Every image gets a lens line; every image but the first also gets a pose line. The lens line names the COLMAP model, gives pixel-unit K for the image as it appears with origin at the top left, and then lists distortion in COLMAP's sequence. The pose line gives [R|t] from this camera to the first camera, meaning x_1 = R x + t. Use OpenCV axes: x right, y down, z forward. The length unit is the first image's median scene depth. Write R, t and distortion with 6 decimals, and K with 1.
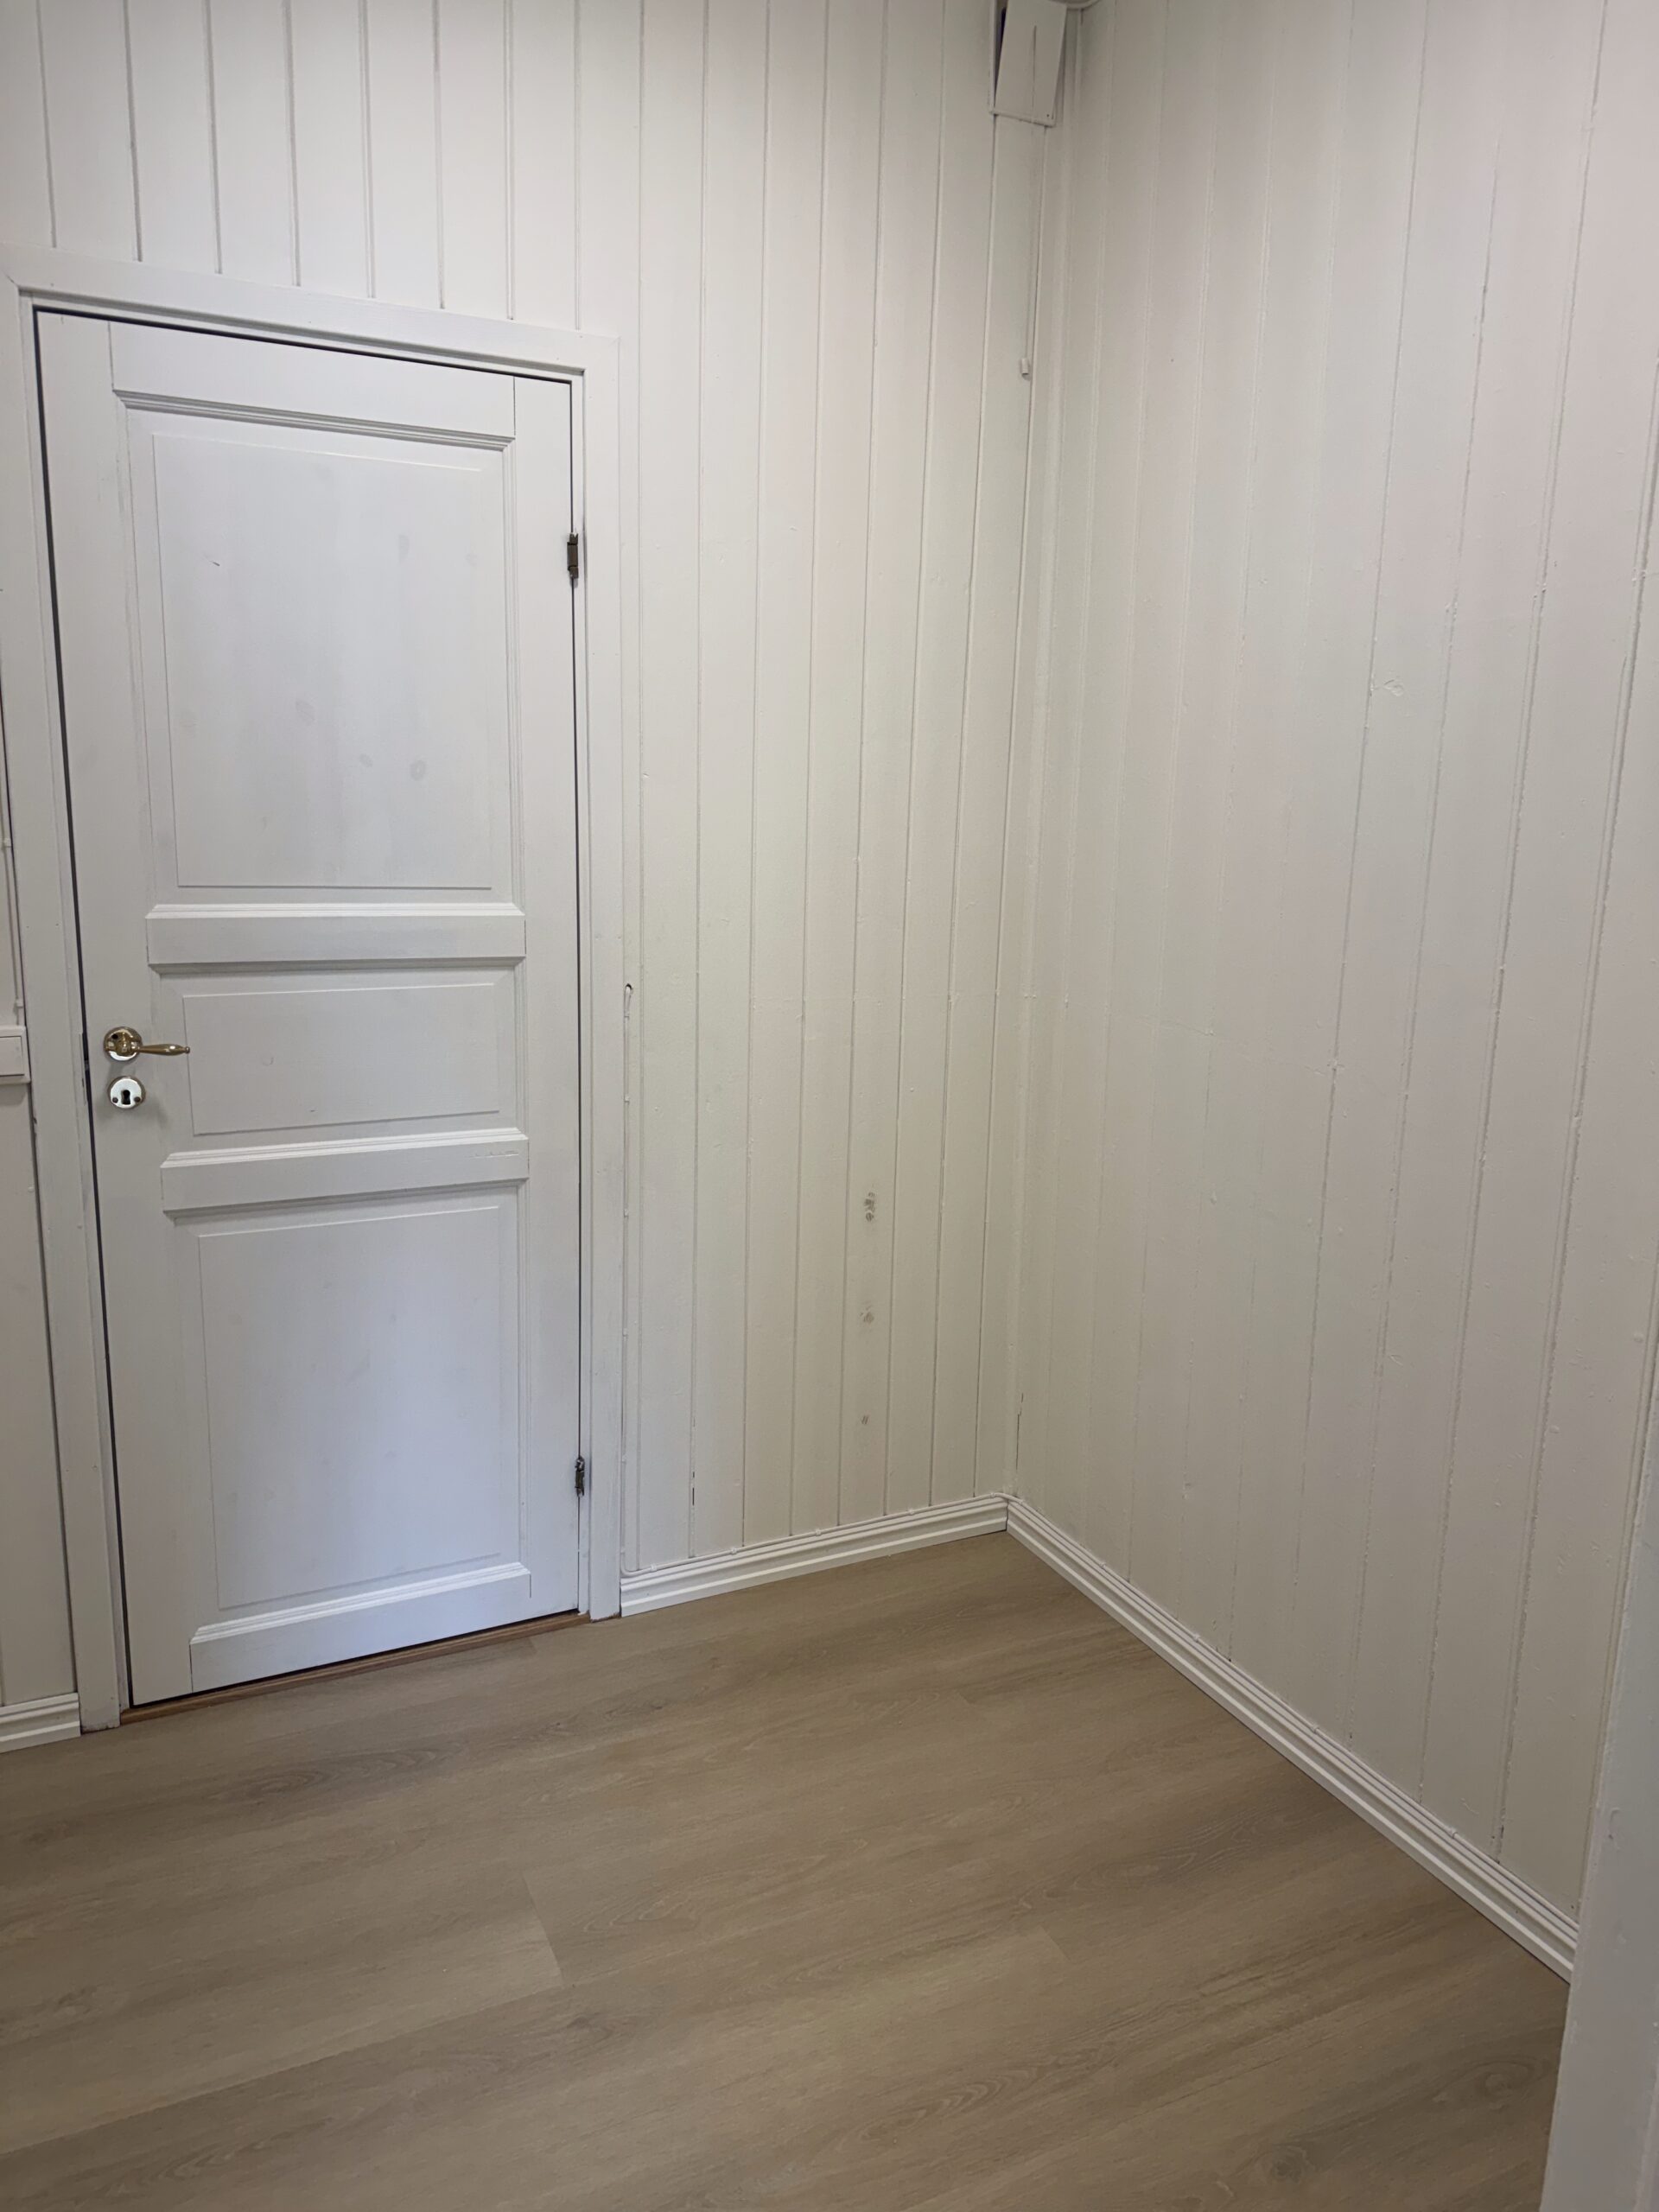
lens RADIAL K [[1545.7, 0, 812.2], [0, 1545.7, 1105.9], [0, 0, 1]] dist [0.038083, -0.077304]
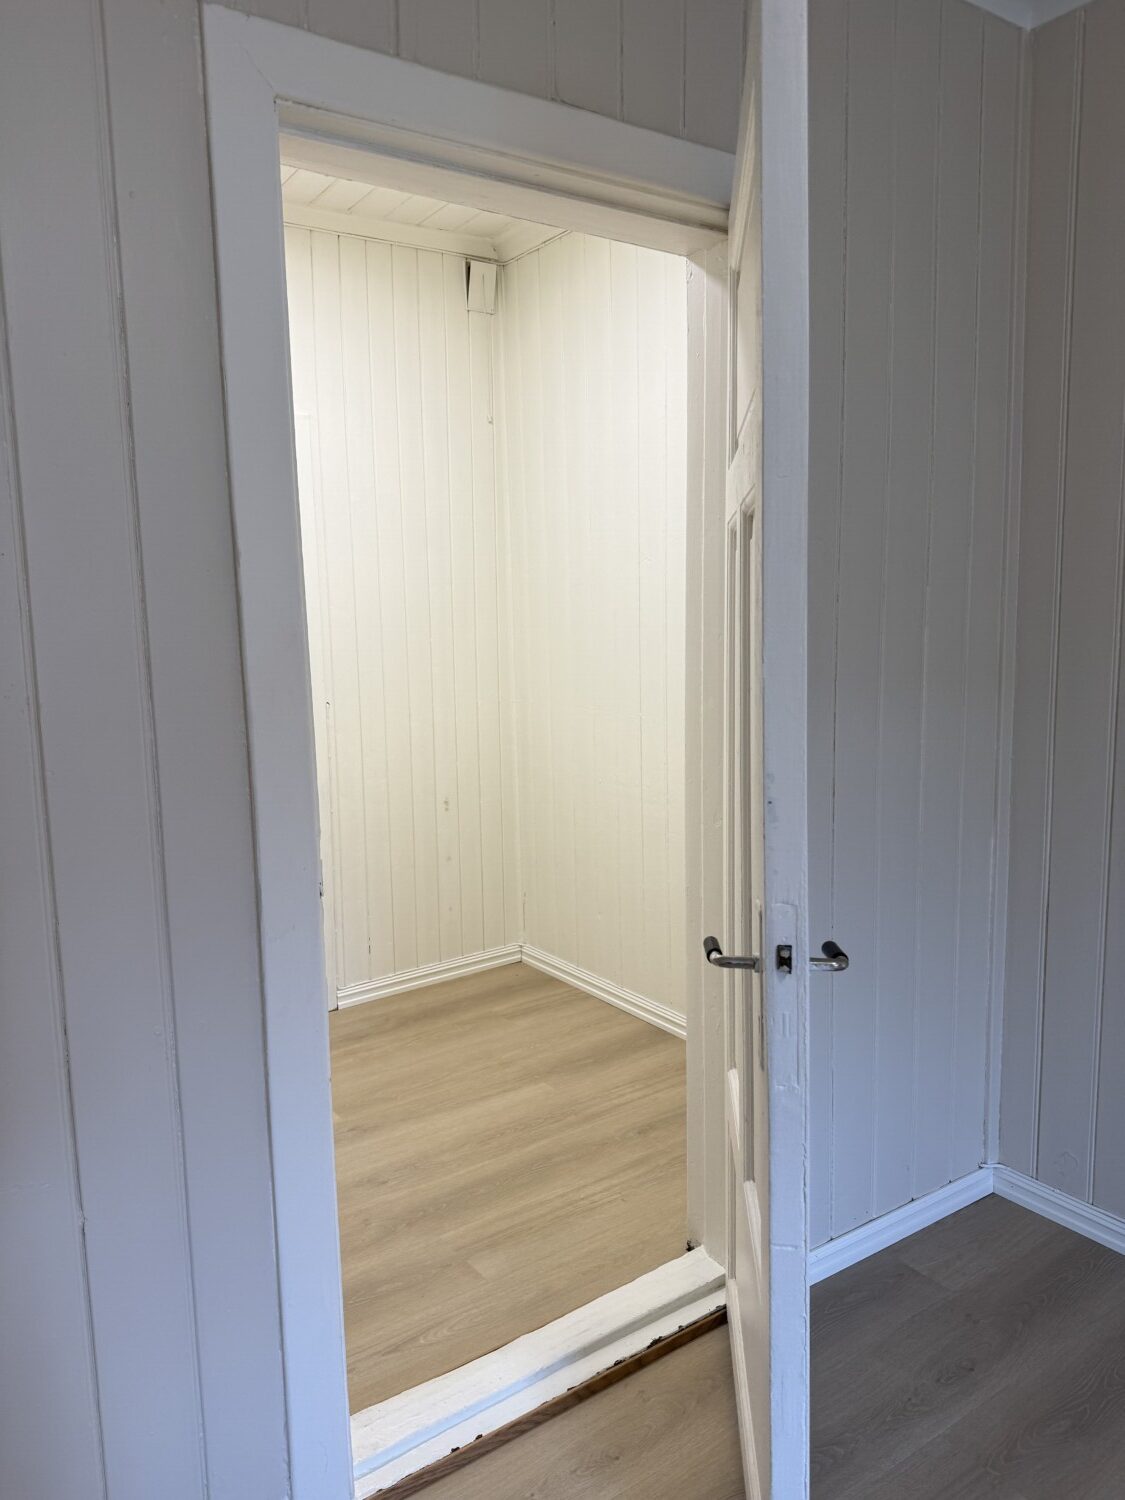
lens RADIAL K [[1048.1, 0, 575.0], [0, 1048.1, 754.3], [0, 0, 1]] dist [0.038083, -0.077304]
pose [[0.980674, -0.065124, 0.184491, -0.052778], [0.076204, 0.995650, -0.053608, 0.093534], [-0.180198, 0.066631, 0.981371, -0.471436]]
